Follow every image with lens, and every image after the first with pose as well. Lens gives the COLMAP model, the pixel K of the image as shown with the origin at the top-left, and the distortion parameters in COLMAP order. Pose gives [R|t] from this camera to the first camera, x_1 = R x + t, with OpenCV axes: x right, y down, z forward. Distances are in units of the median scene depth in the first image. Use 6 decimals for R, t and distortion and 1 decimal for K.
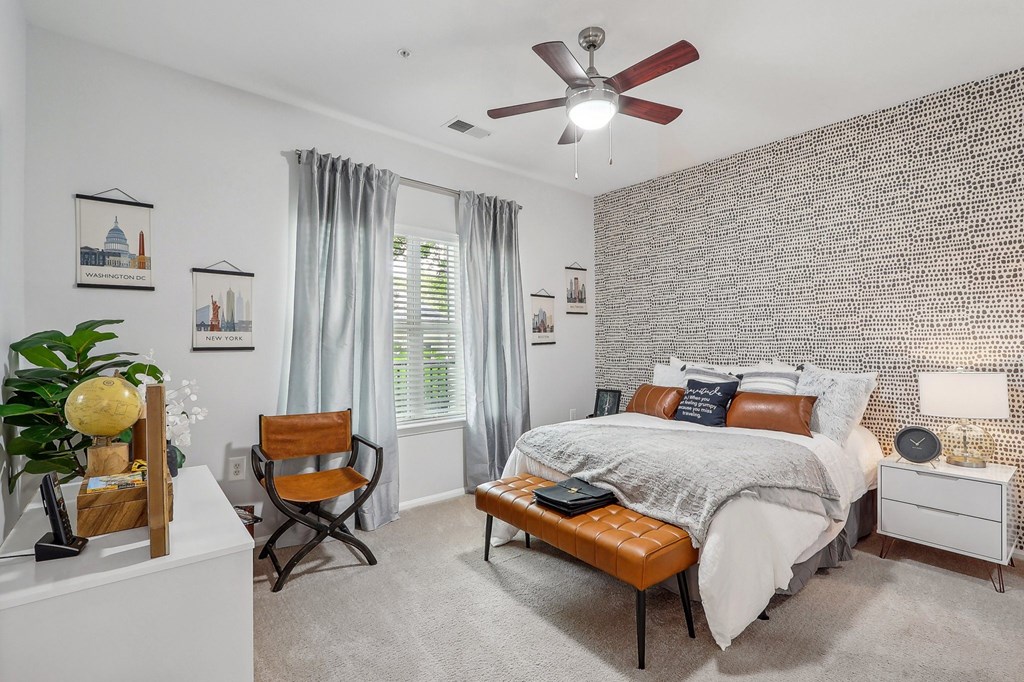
lens RADIAL K [[478.8, 0, 508.7], [0, 478.8, 343.4], [0, 0, 1]] dist [0.004499, -0.000166]
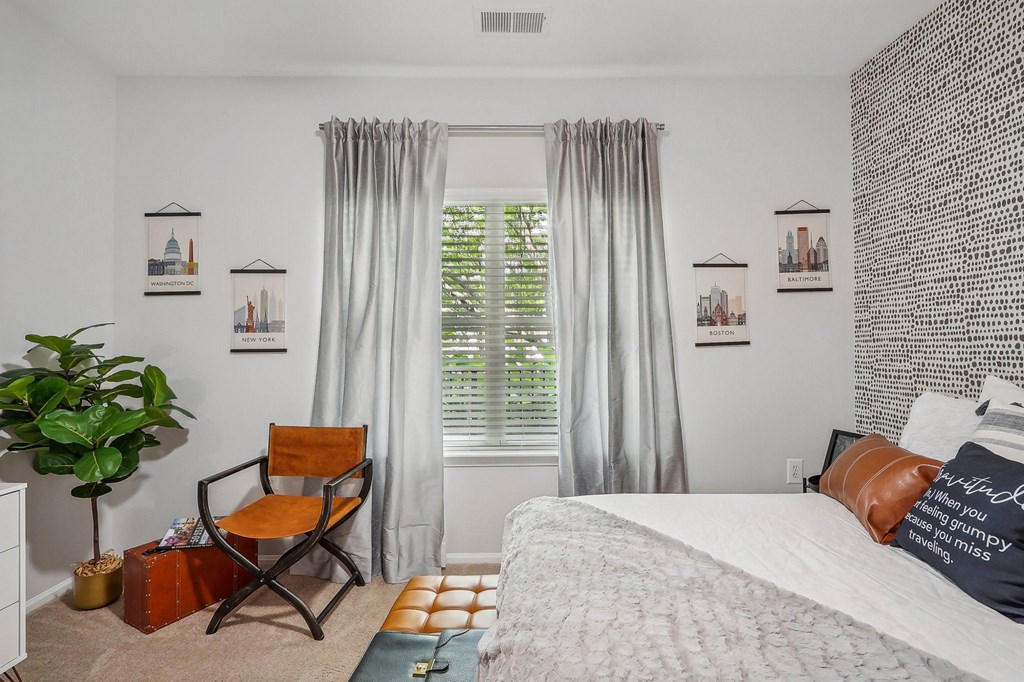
lens RADIAL K [[478.8, 0, 514.1], [0, 478.8, 341.9], [0, 0, 1]] dist [0.004499, -0.000166]
pose [[0.764929, -0.004187, -0.644101, 0.386247], [0.002930, 0.999991, -0.003021, -0.001649], [0.644108, 0.000424, 0.764934, 0.546612]]
